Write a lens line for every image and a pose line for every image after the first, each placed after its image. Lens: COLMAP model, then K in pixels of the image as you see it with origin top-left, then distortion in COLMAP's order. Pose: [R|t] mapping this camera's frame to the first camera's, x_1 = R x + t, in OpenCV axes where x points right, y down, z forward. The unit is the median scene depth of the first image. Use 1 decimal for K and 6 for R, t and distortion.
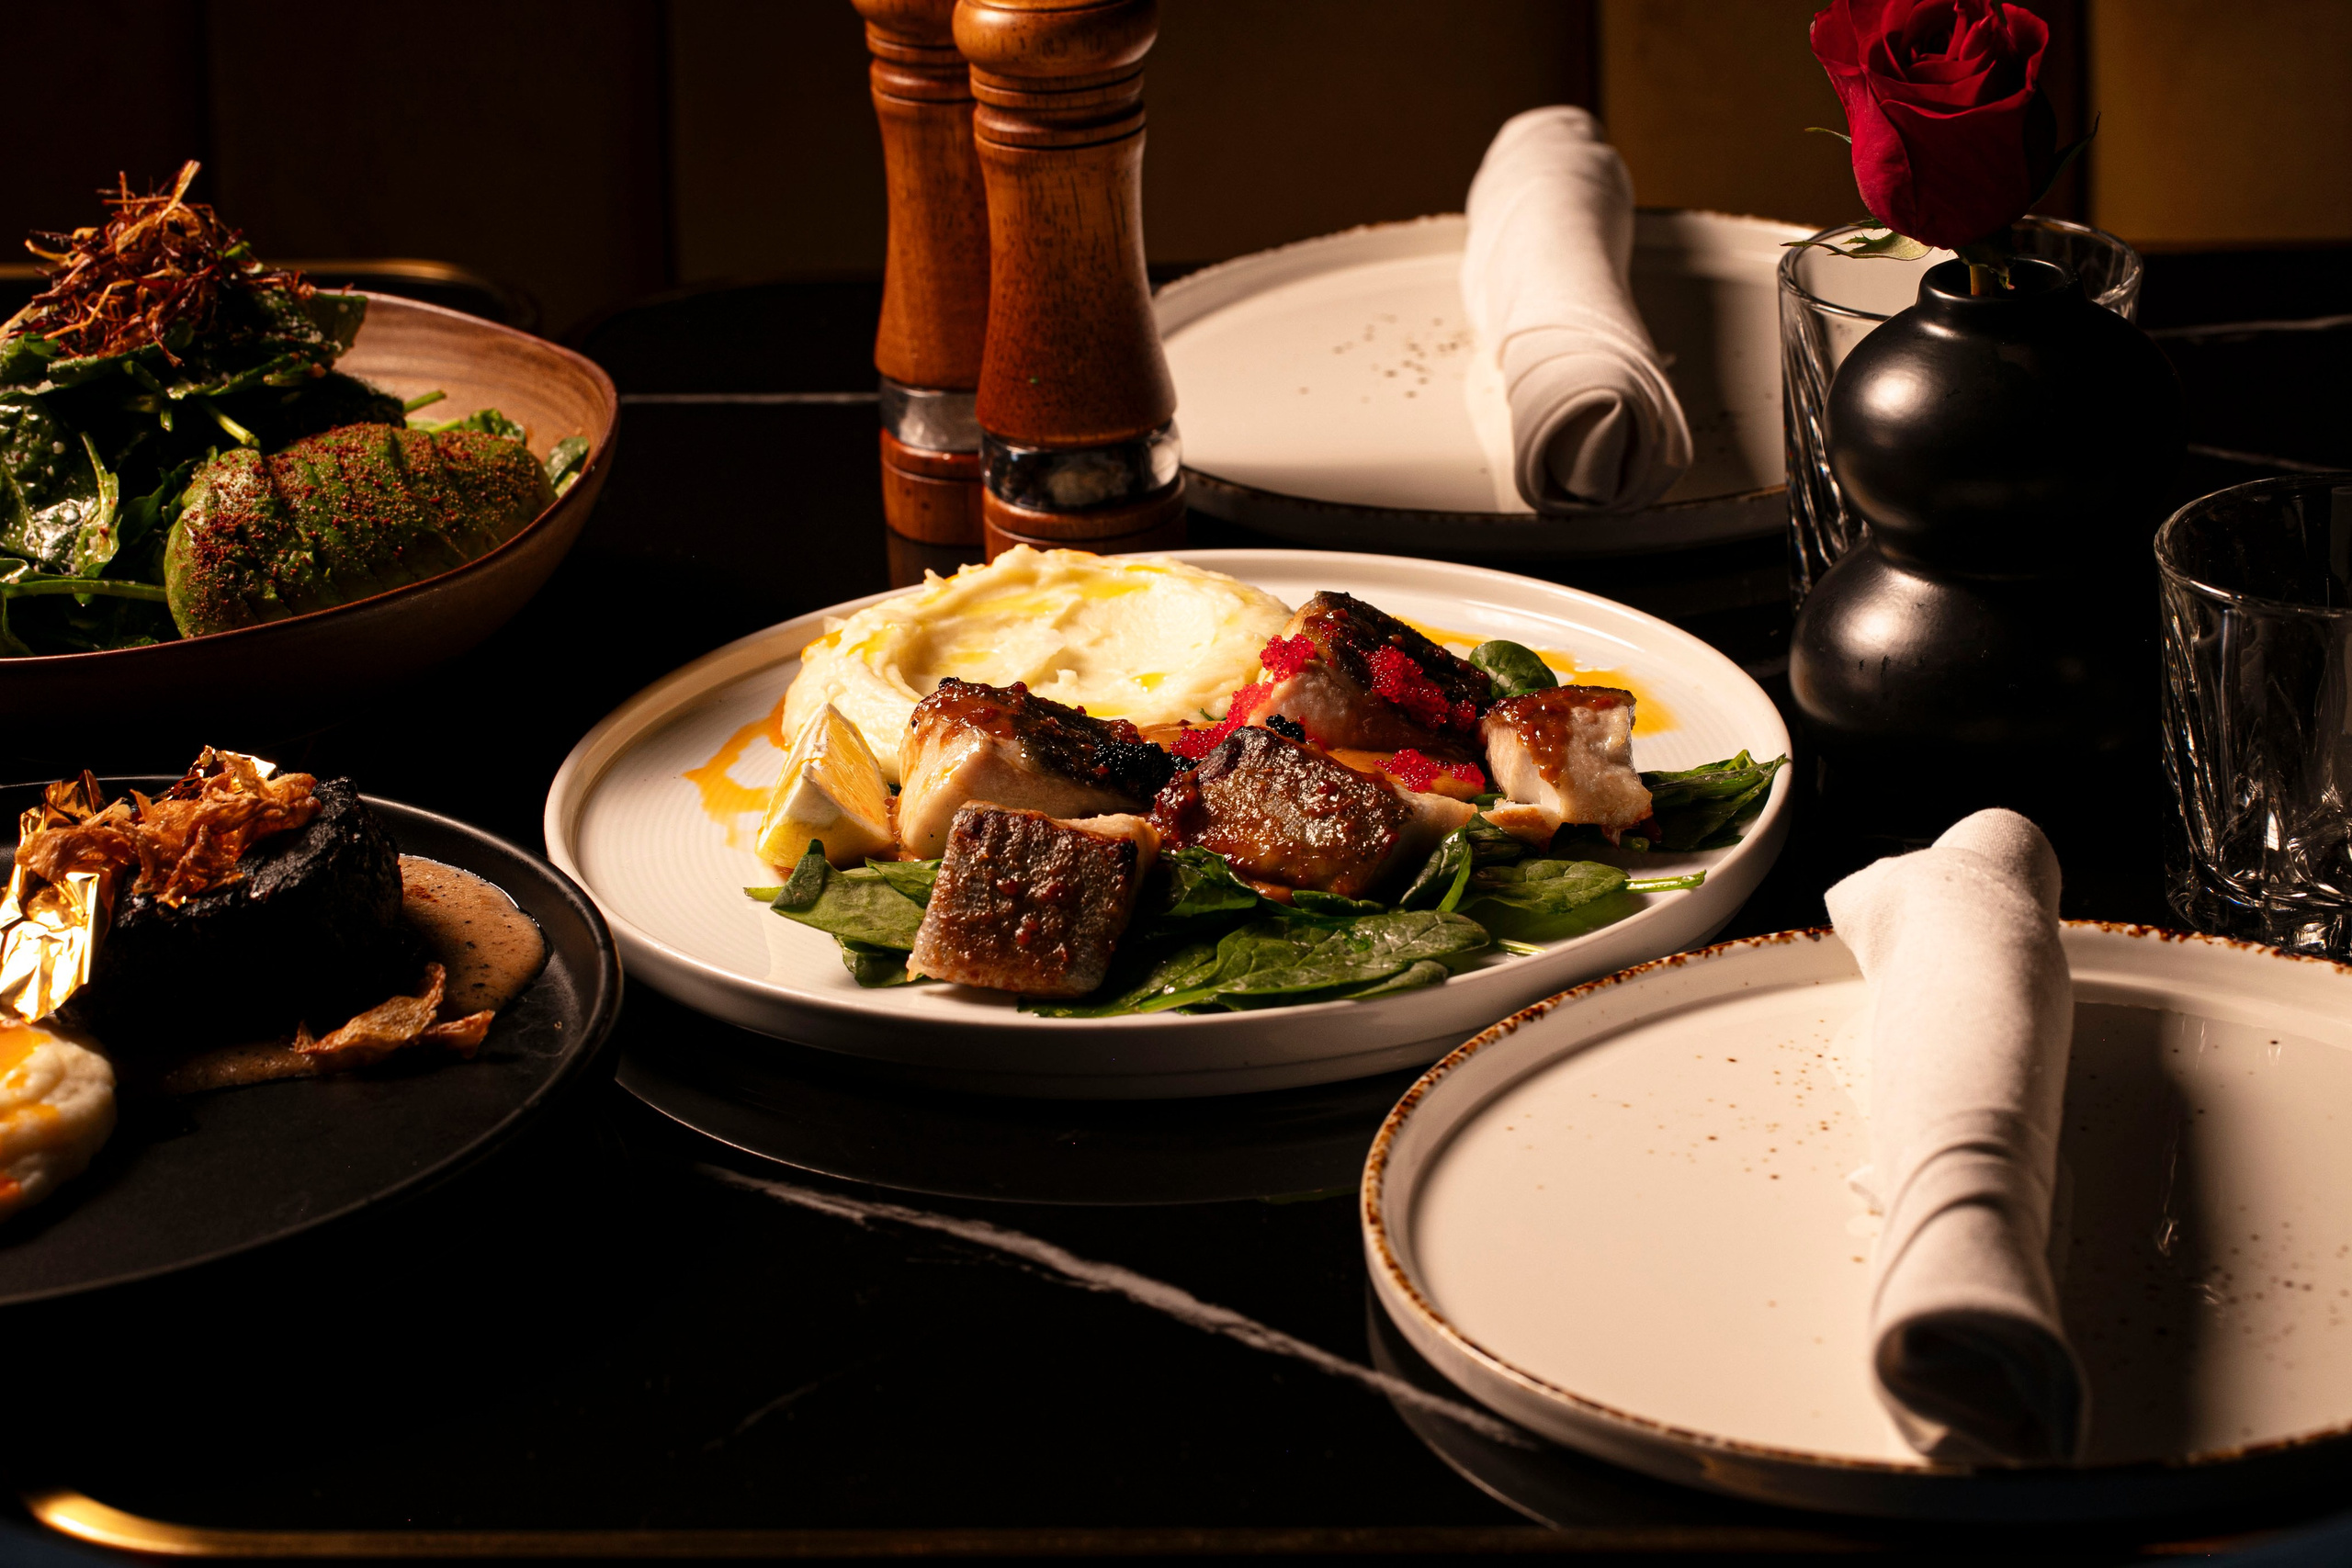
lens RADIAL K [[7163.5, 0, 1176.5], [0, 7163.5, 785.1], [0, 0, 1]] dist [-0.022477, 1.071077]
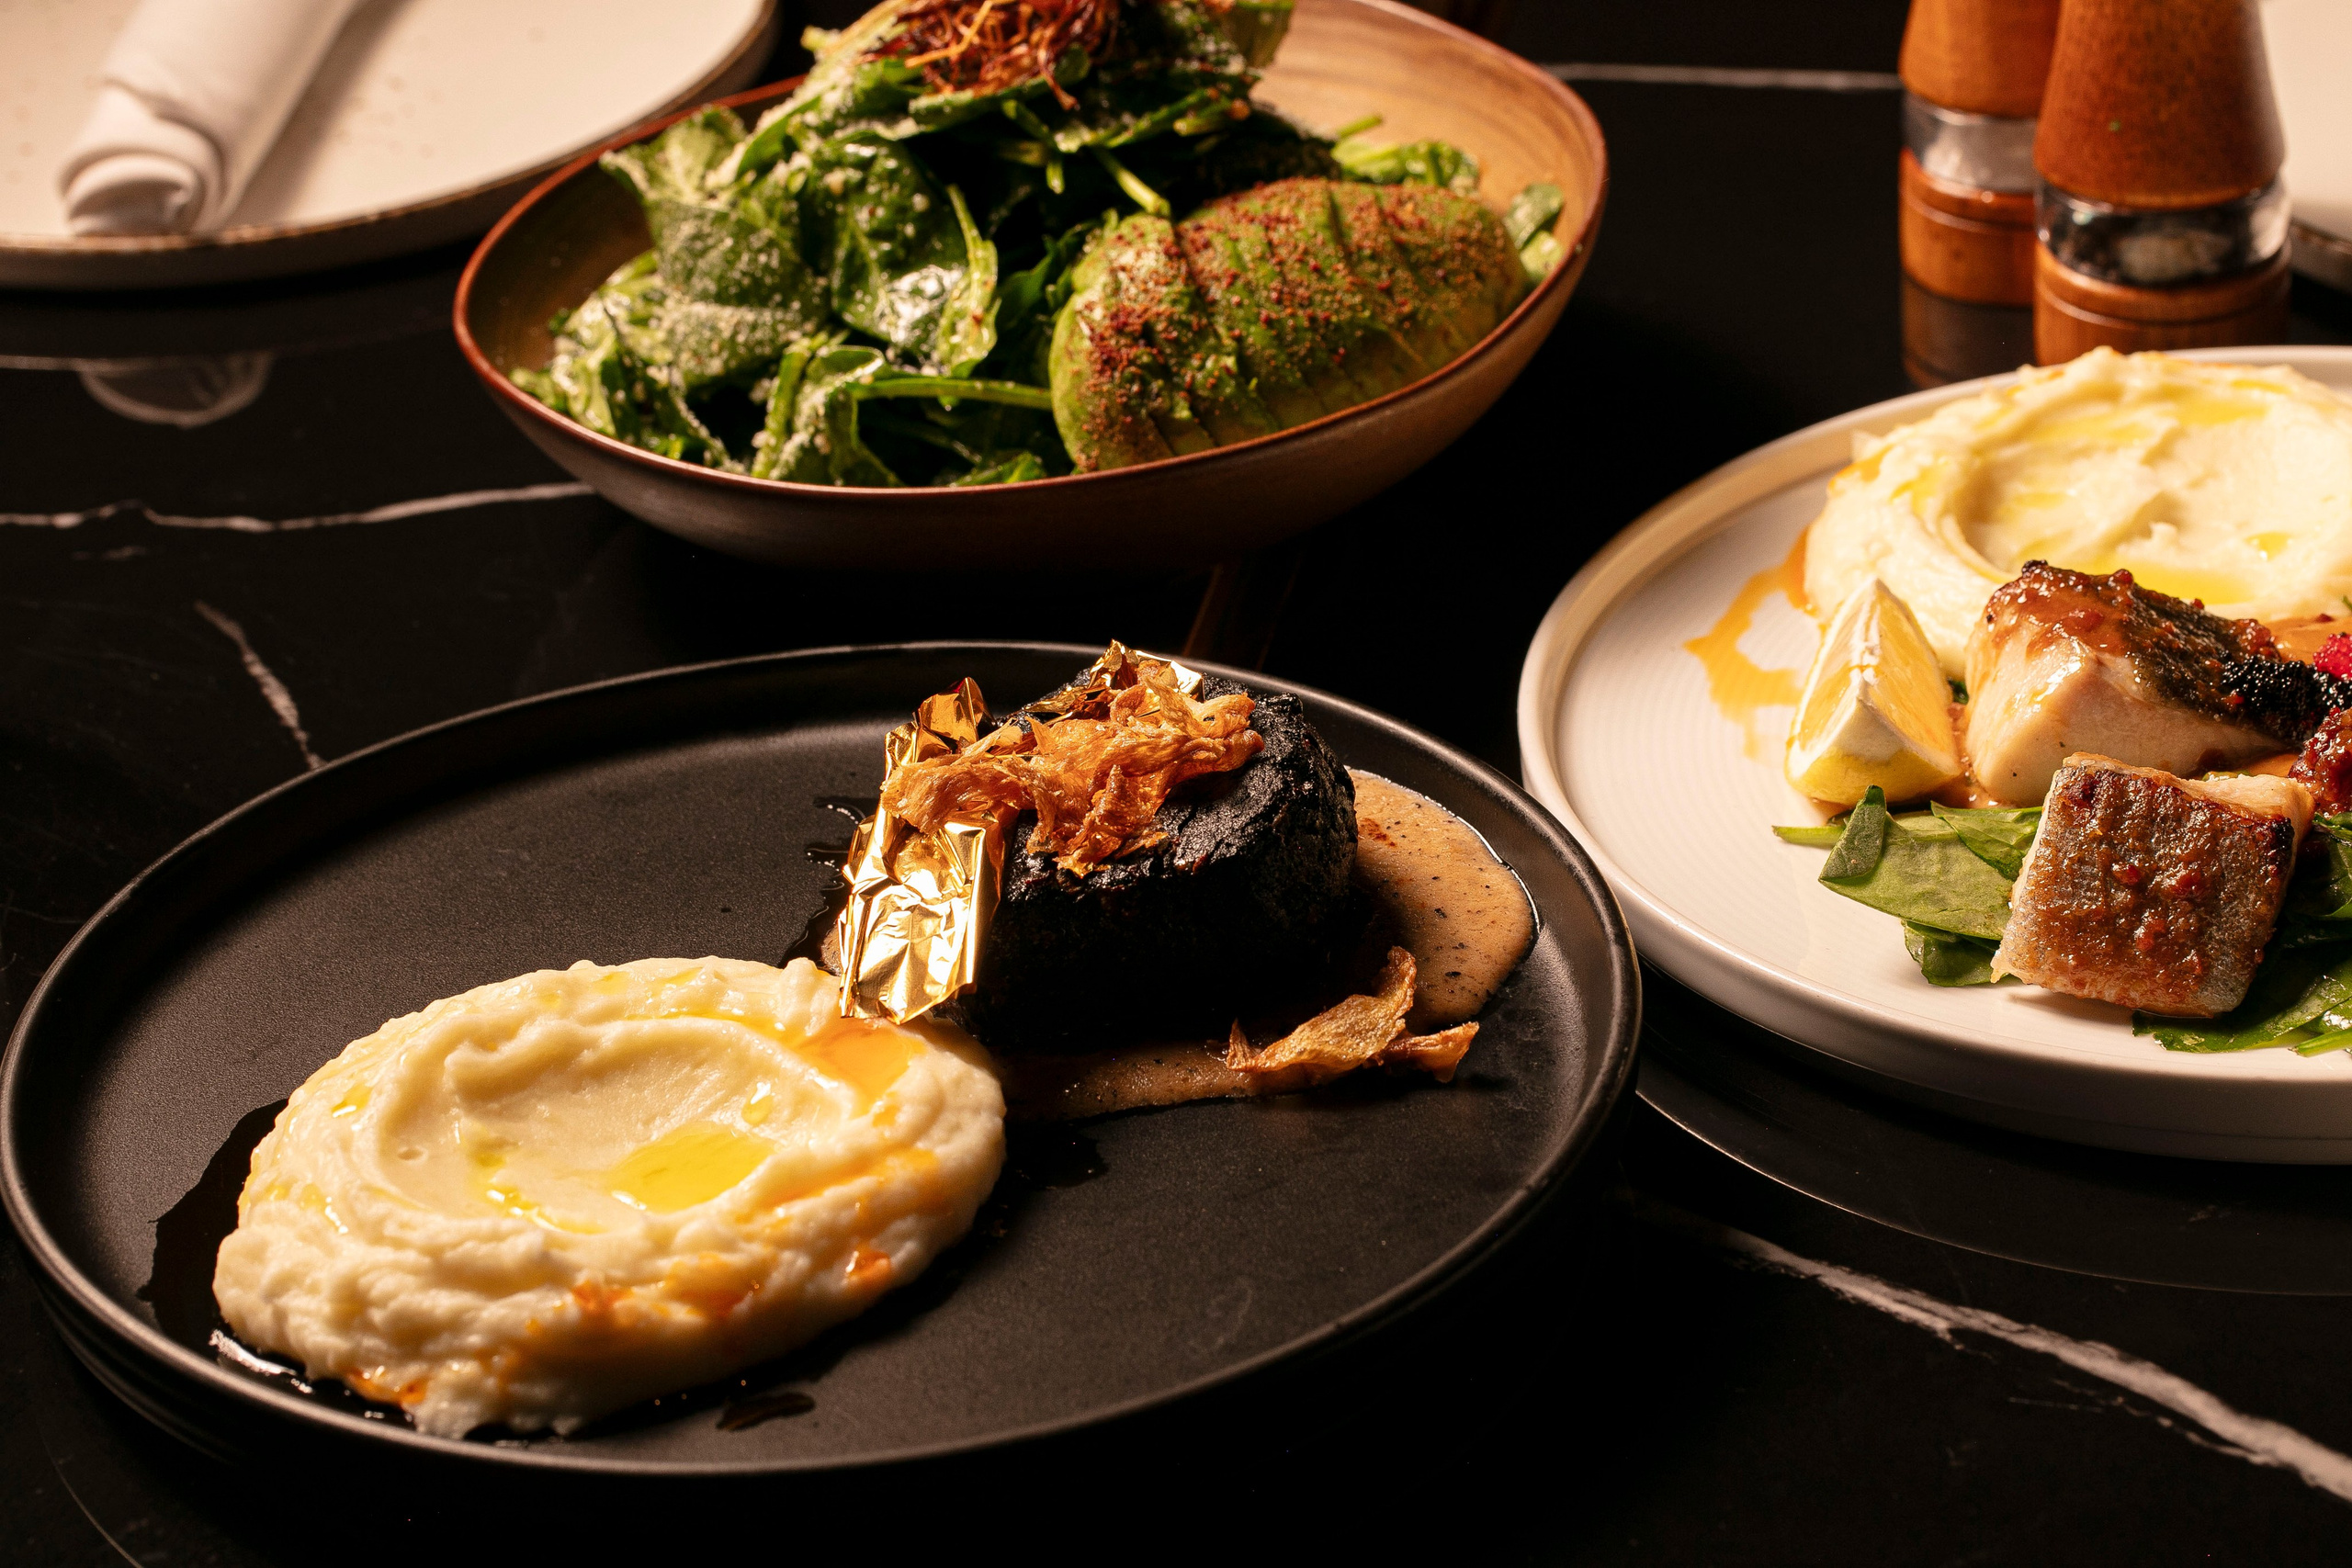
lens RADIAL K [[7163.5, 0, 1176.5], [0, 7163.5, 785.1], [0, 0, 1]] dist [-0.022477, 1.071077]
pose [[0.995527, 0.040403, -0.085404, -0.058441], [-0.030301, 0.992737, 0.116429, -0.080921], [0.089488, -0.113320, 0.989520, 0.205076]]
